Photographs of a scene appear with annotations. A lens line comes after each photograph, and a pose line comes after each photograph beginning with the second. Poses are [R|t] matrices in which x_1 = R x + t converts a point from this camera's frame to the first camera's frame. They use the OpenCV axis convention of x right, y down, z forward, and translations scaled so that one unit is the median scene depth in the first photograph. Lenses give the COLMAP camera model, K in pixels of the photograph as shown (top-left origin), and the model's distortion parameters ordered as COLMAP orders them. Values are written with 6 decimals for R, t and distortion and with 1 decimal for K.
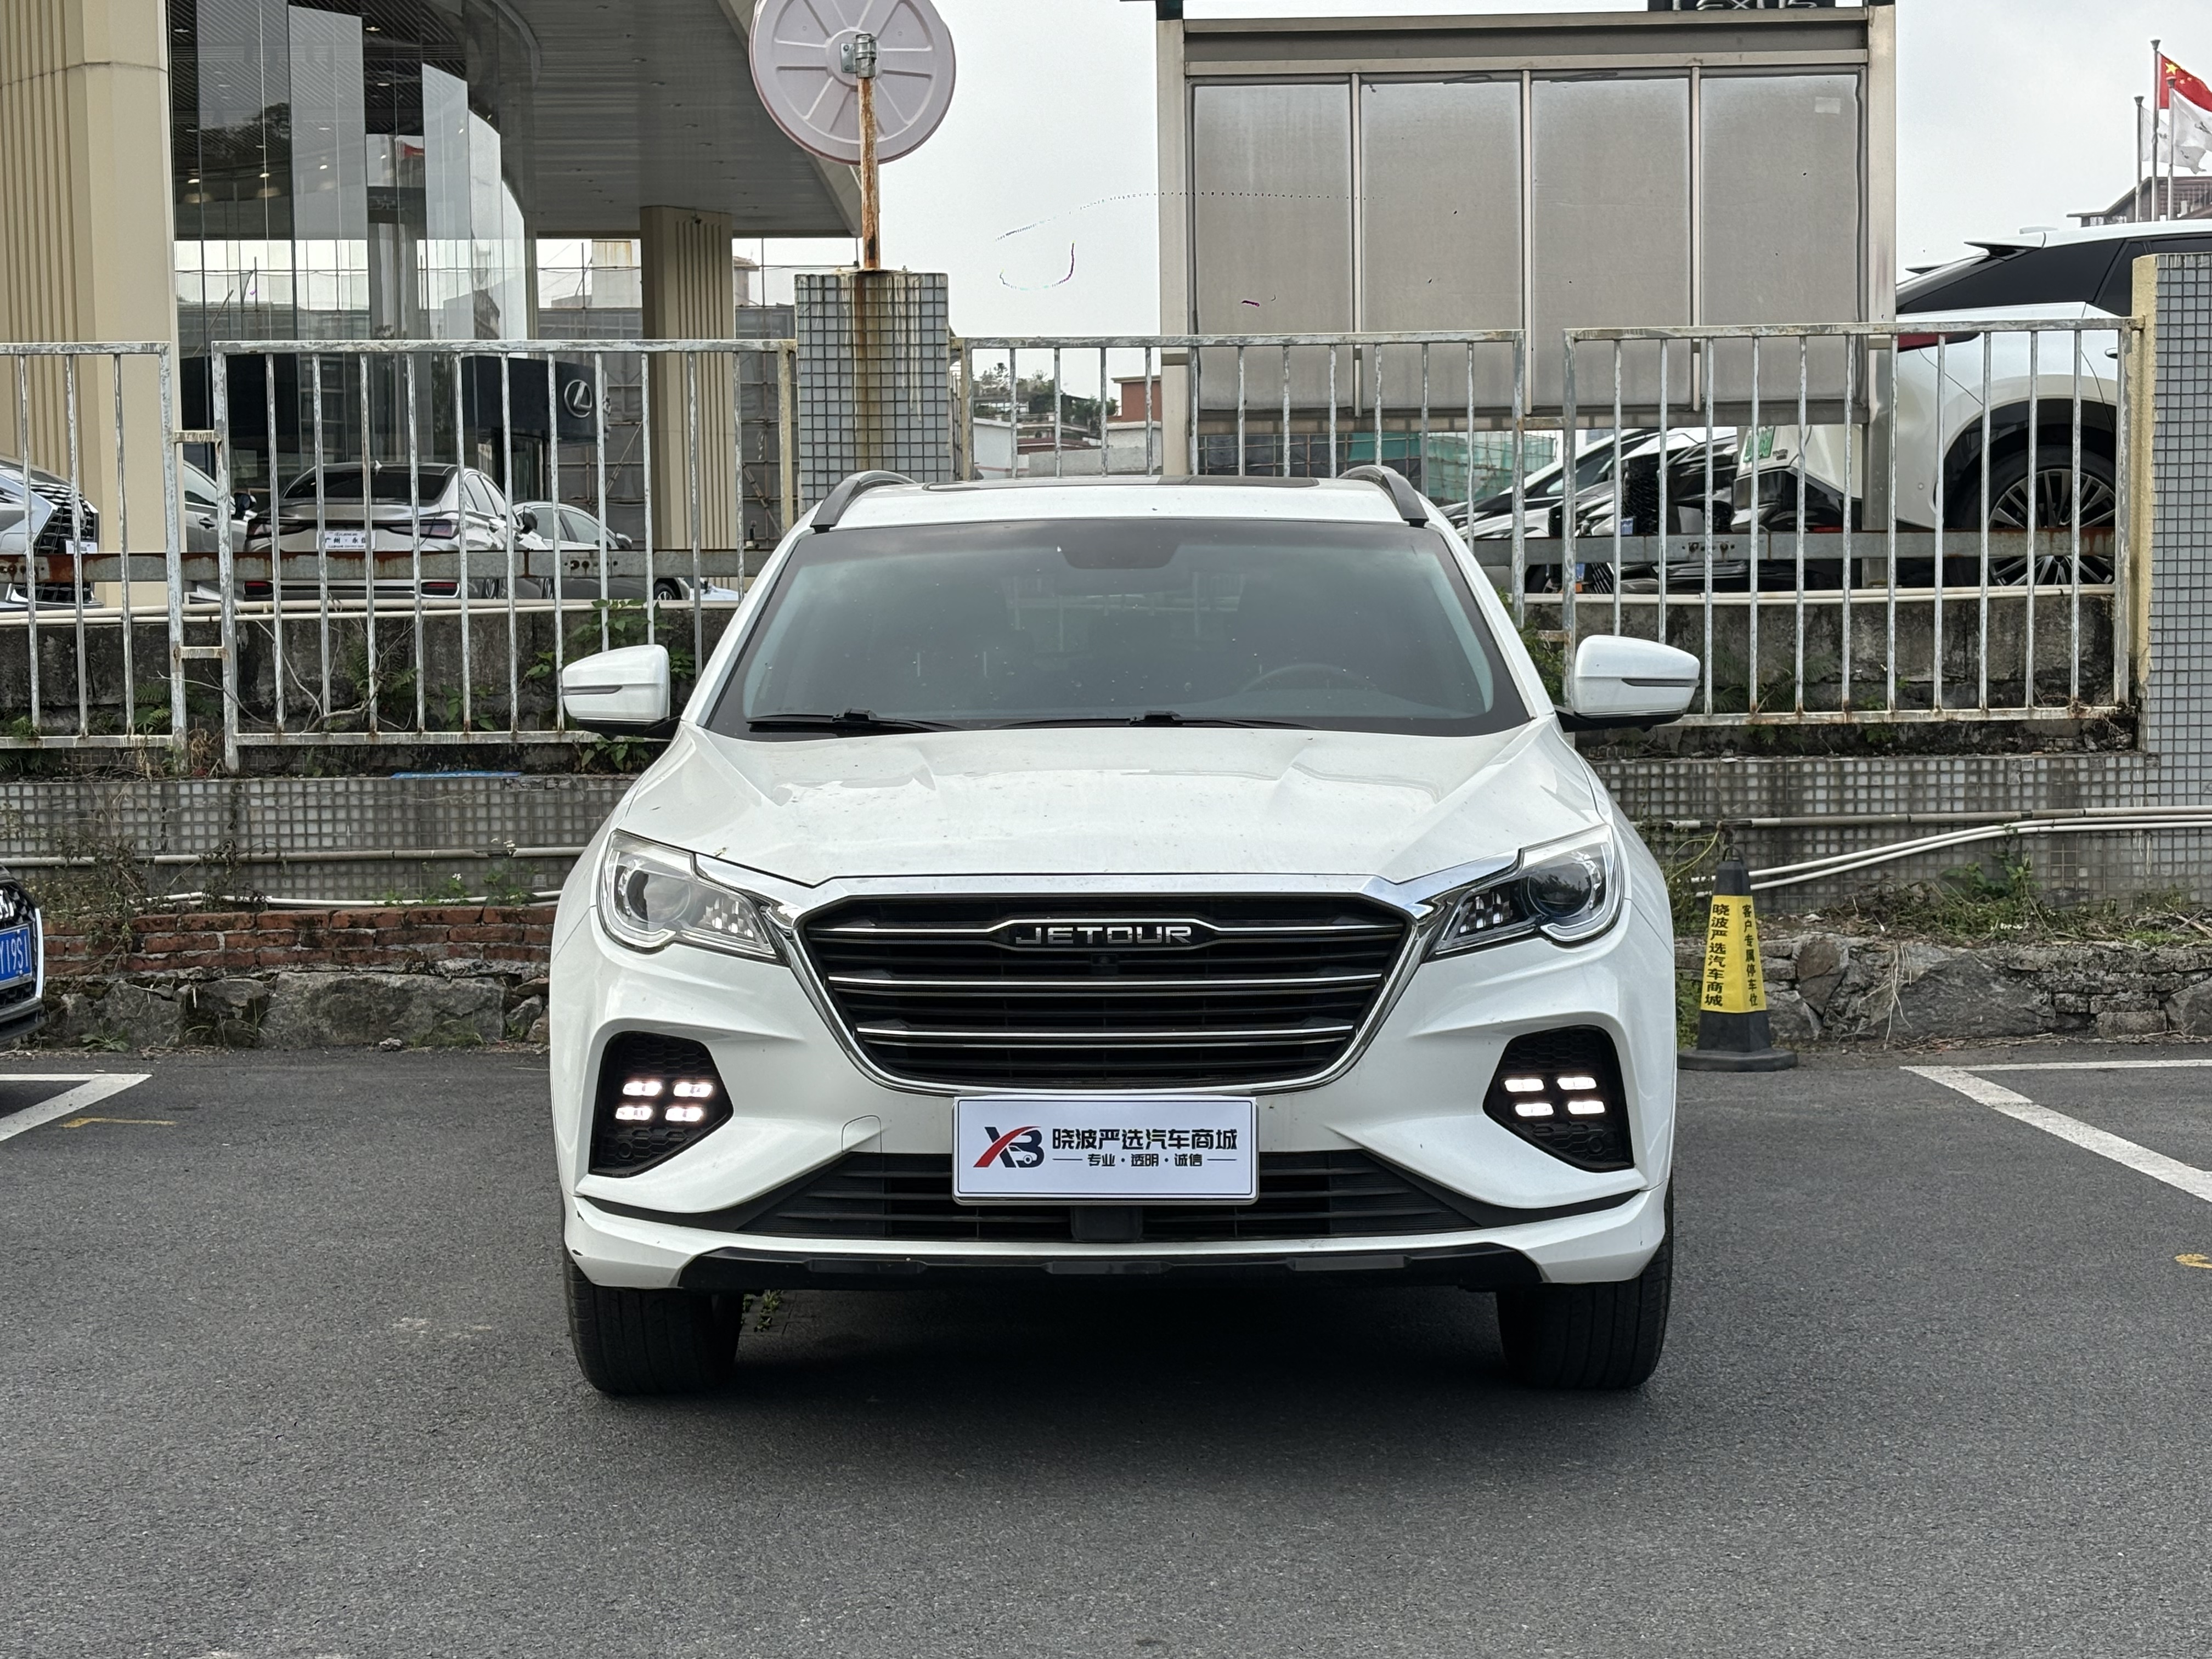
lens RADIAL K [[3493.0, 0, 1106.2], [0, 3493.0, 827.9], [0, 0, 1]] dist [0.074903, 0.000000]
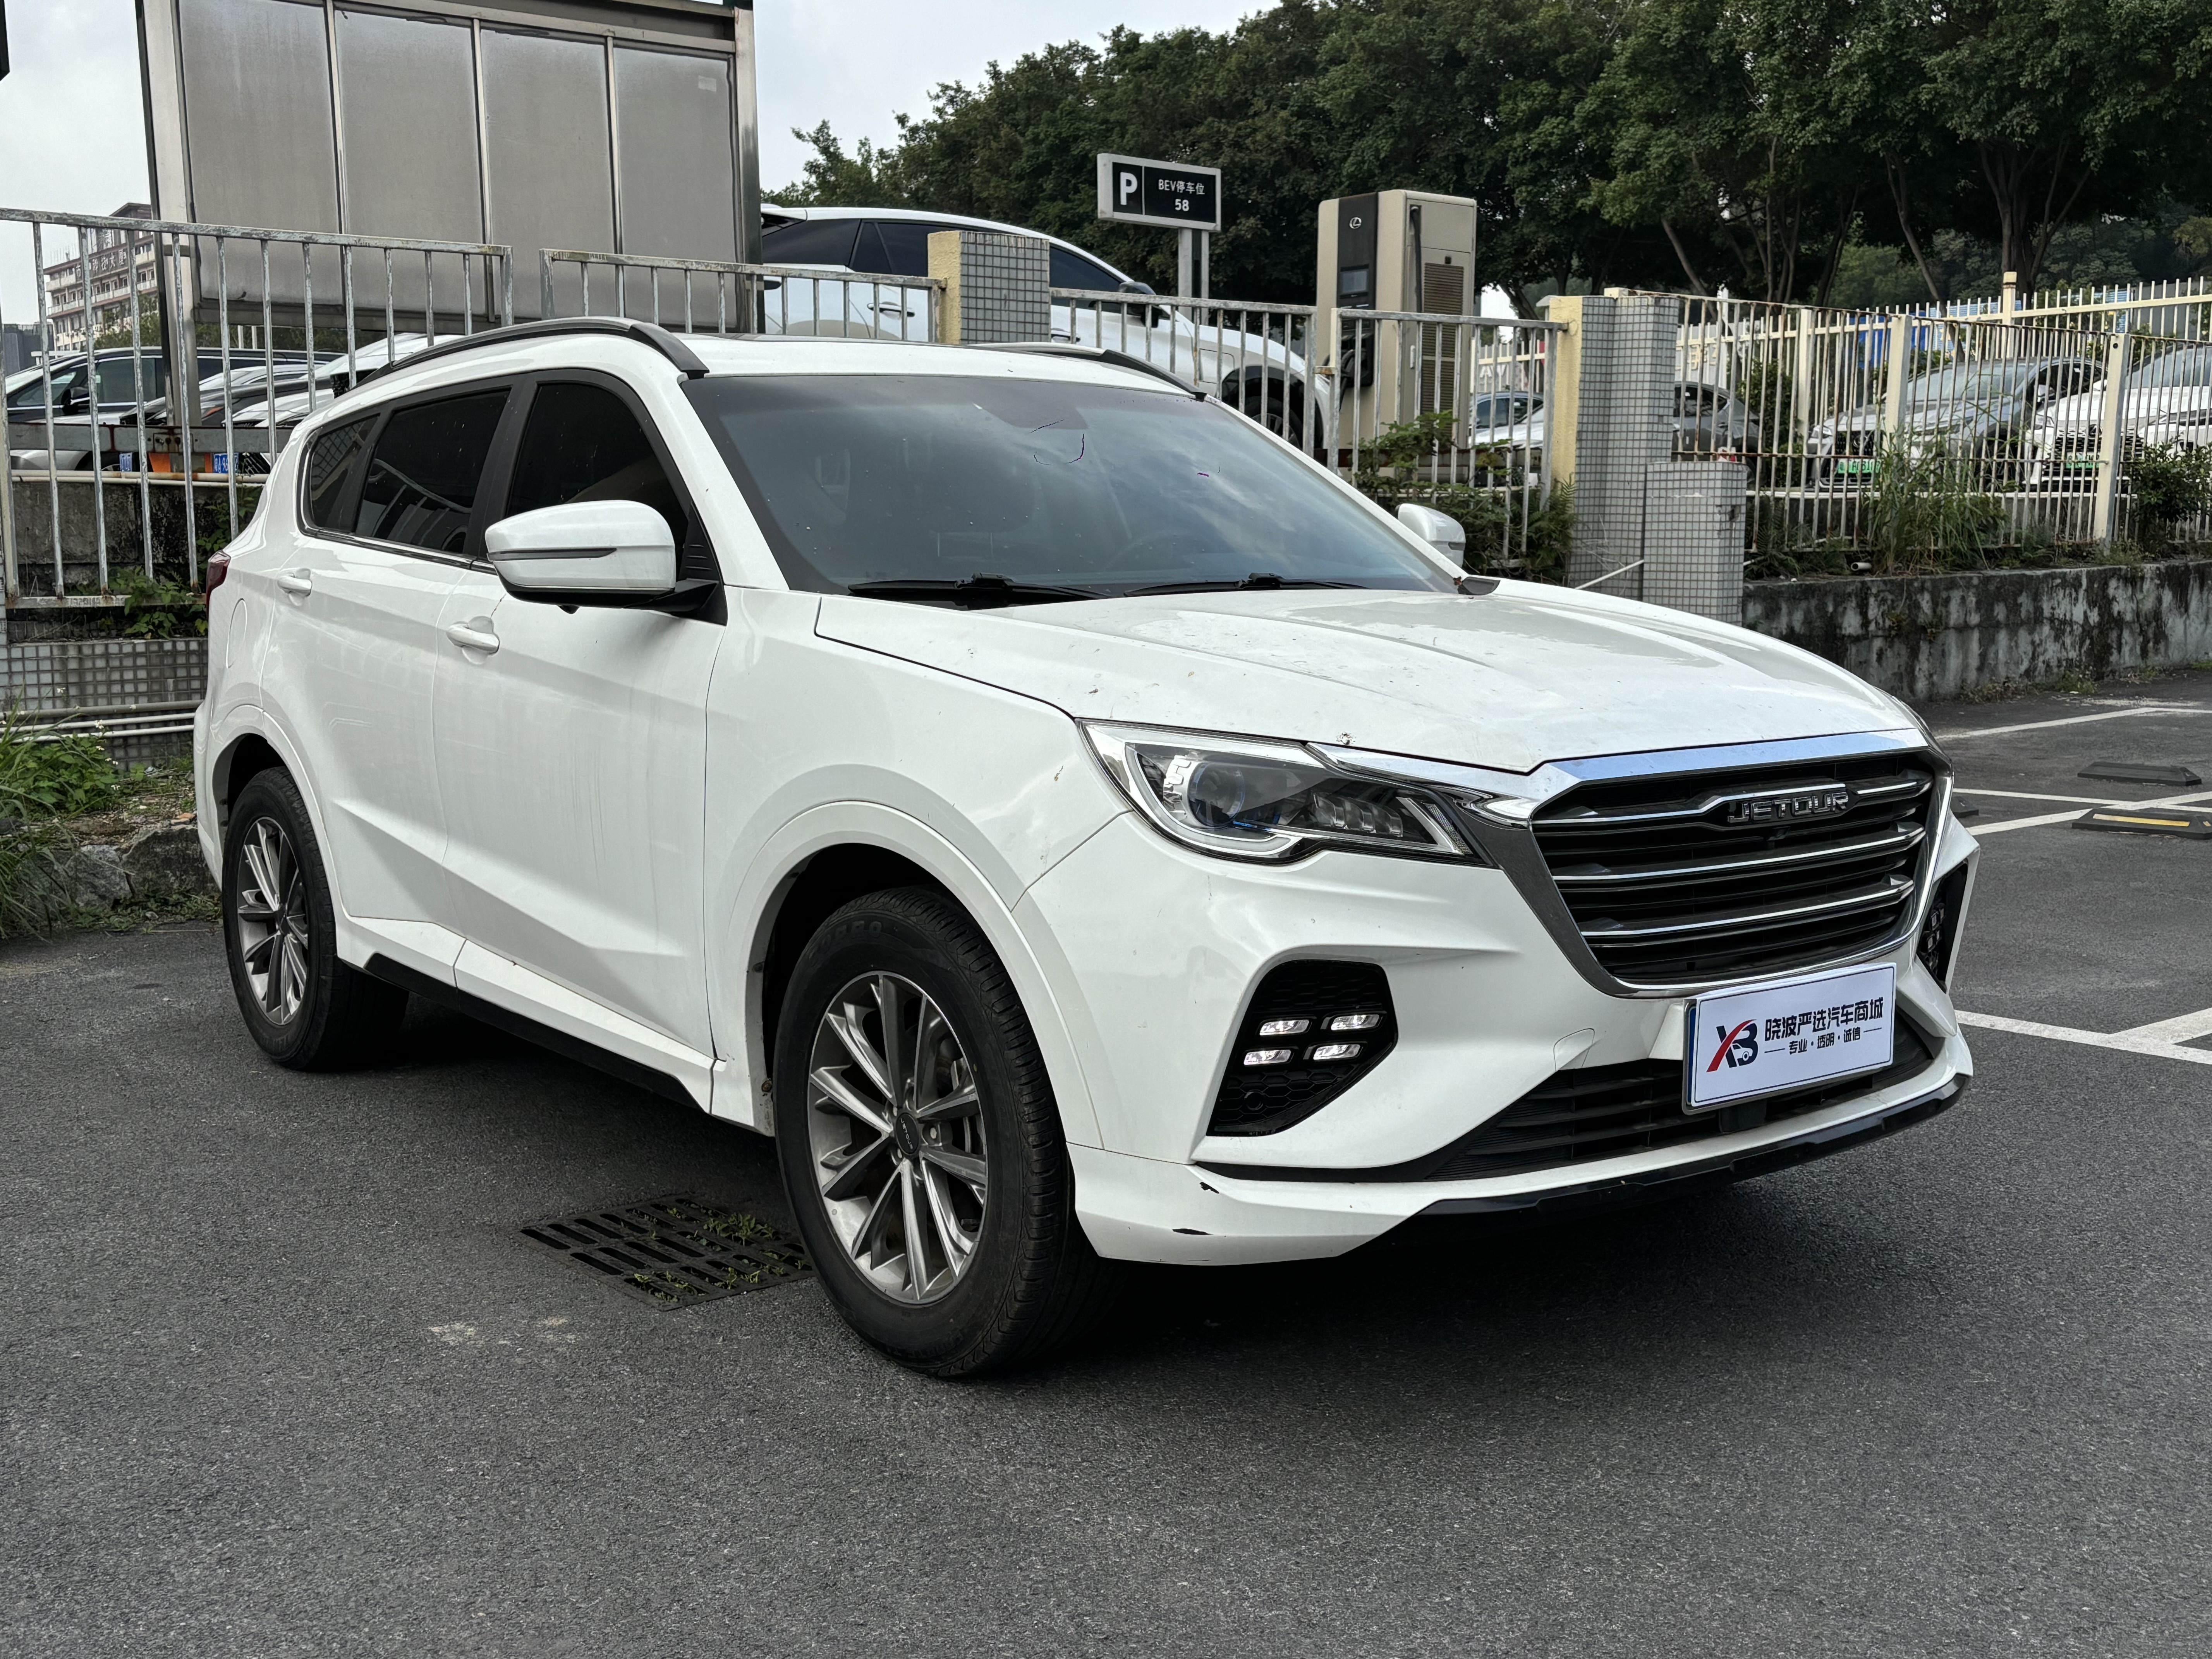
lens RADIAL K [[2361.0, 0, 1105.5], [0, 2361.0, 837.2], [0, 0, 1]] dist [0.034529, 0.000000]
pose [[0.780373, -0.075242, 0.620771, -0.513662], [0.029999, 0.996096, 0.083022, -0.018638], [-0.624594, -0.046166, 0.779584, 0.593563]]
